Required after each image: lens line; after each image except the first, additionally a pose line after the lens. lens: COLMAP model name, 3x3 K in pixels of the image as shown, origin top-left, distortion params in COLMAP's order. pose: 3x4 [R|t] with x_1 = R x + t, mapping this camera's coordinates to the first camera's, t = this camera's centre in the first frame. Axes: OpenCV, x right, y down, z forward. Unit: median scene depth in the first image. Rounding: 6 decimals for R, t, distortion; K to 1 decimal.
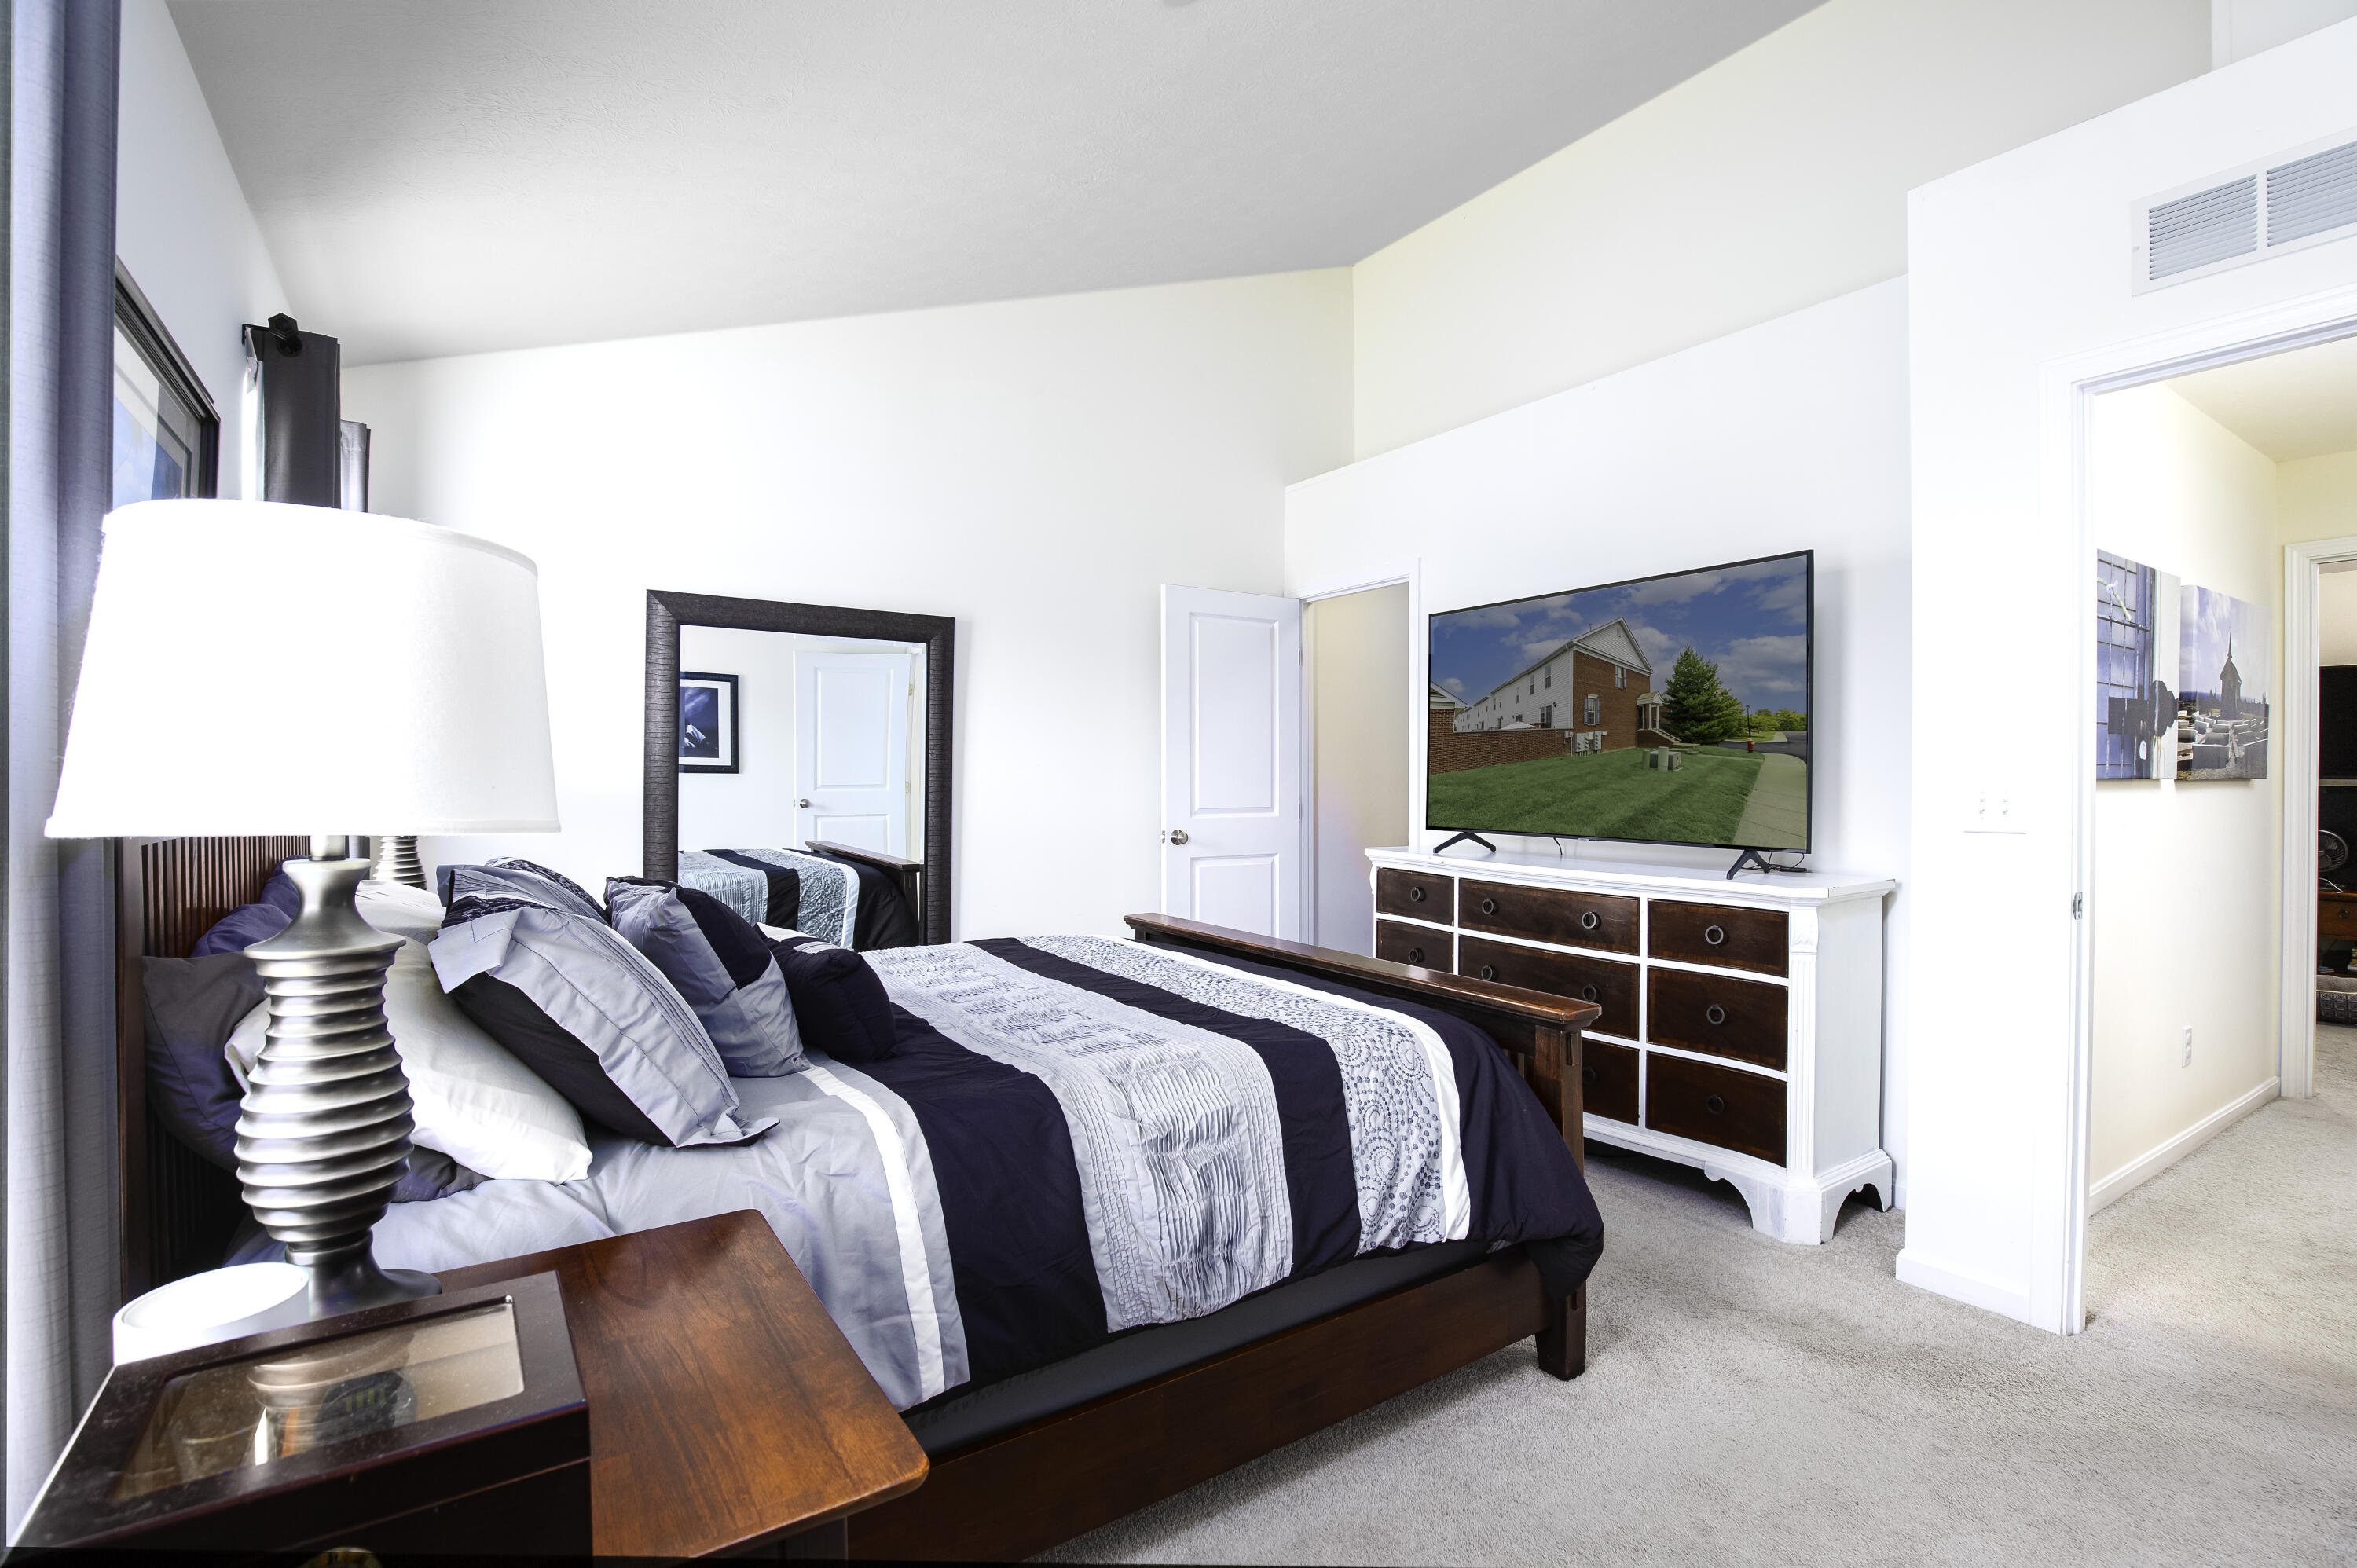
lens RADIAL K [[1092.4, 0, 1186.4], [0, 1092.4, 787.1], [0, 0, 1]] dist [-0.004444, -0.000279]
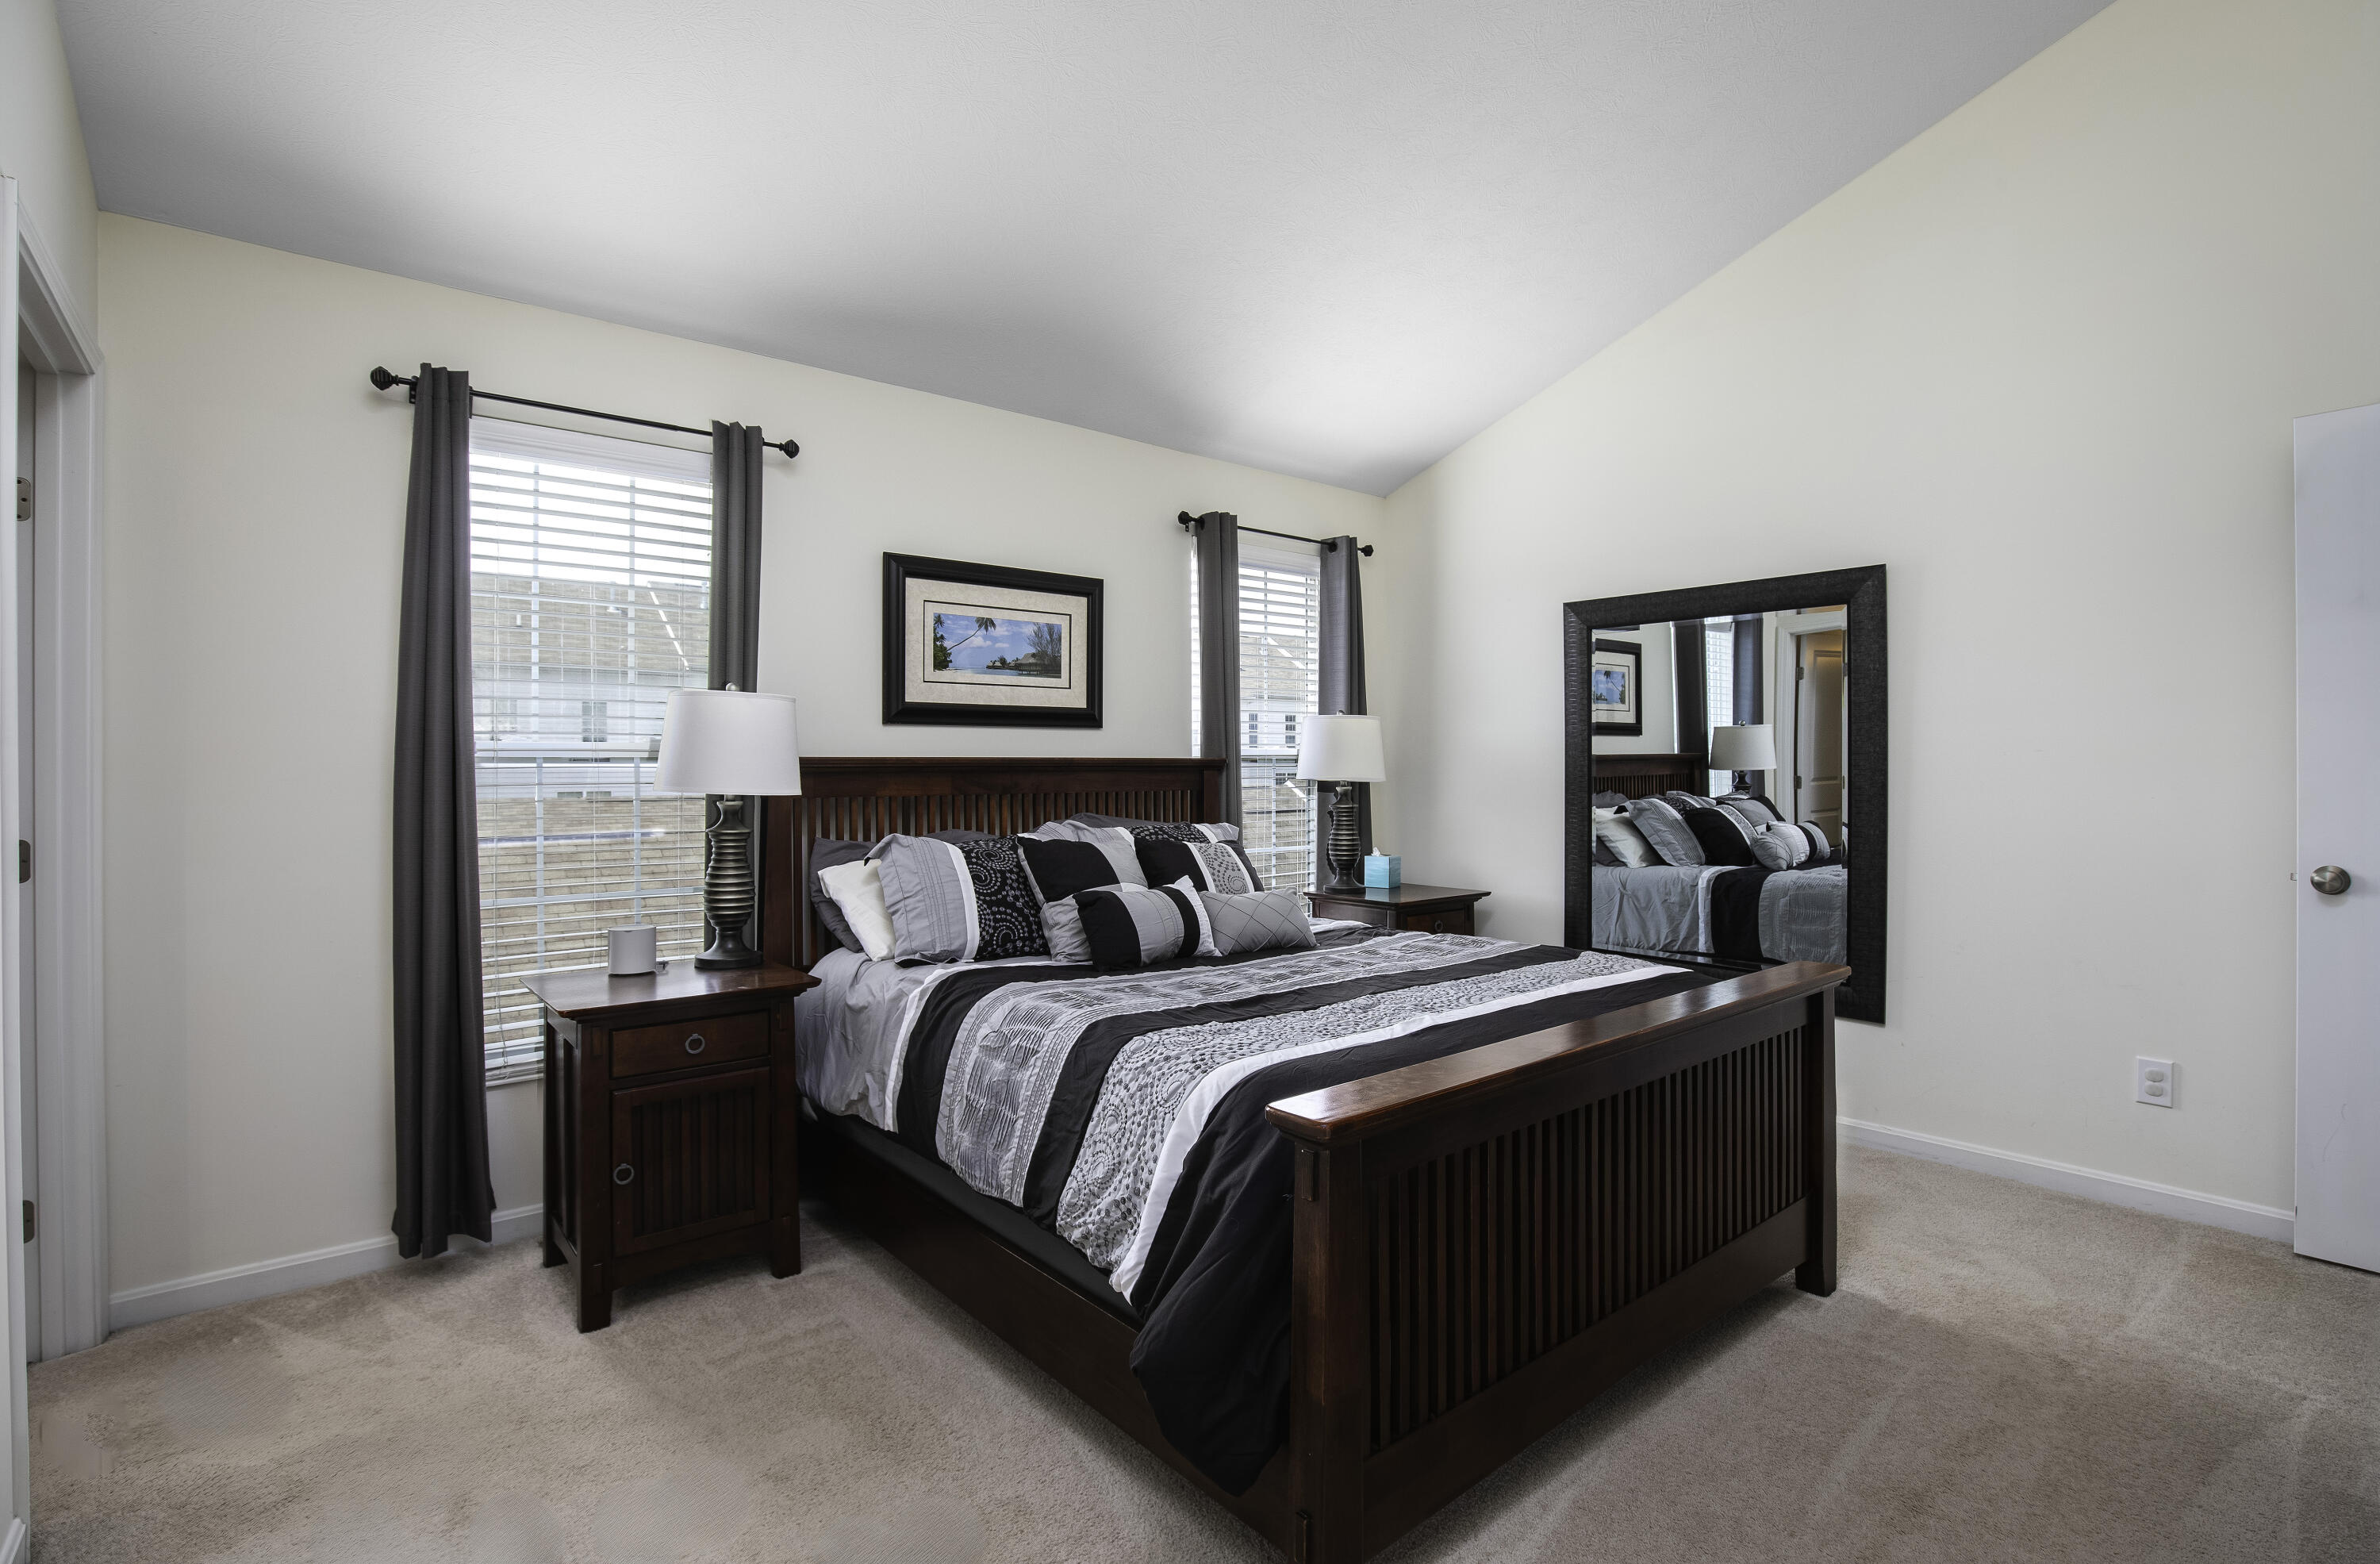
lens RADIAL K [[1103.2, 0, 1200.7], [0, 1103.2, 767.6], [0, 0, 1]] dist [-0.004444, -0.000279]
pose [[0.110342, -0.001868, -0.993892, 1.127765], [-0.004920, 0.999985, -0.002426, -0.012153], [0.993881, 0.005158, 0.110331, 0.941720]]
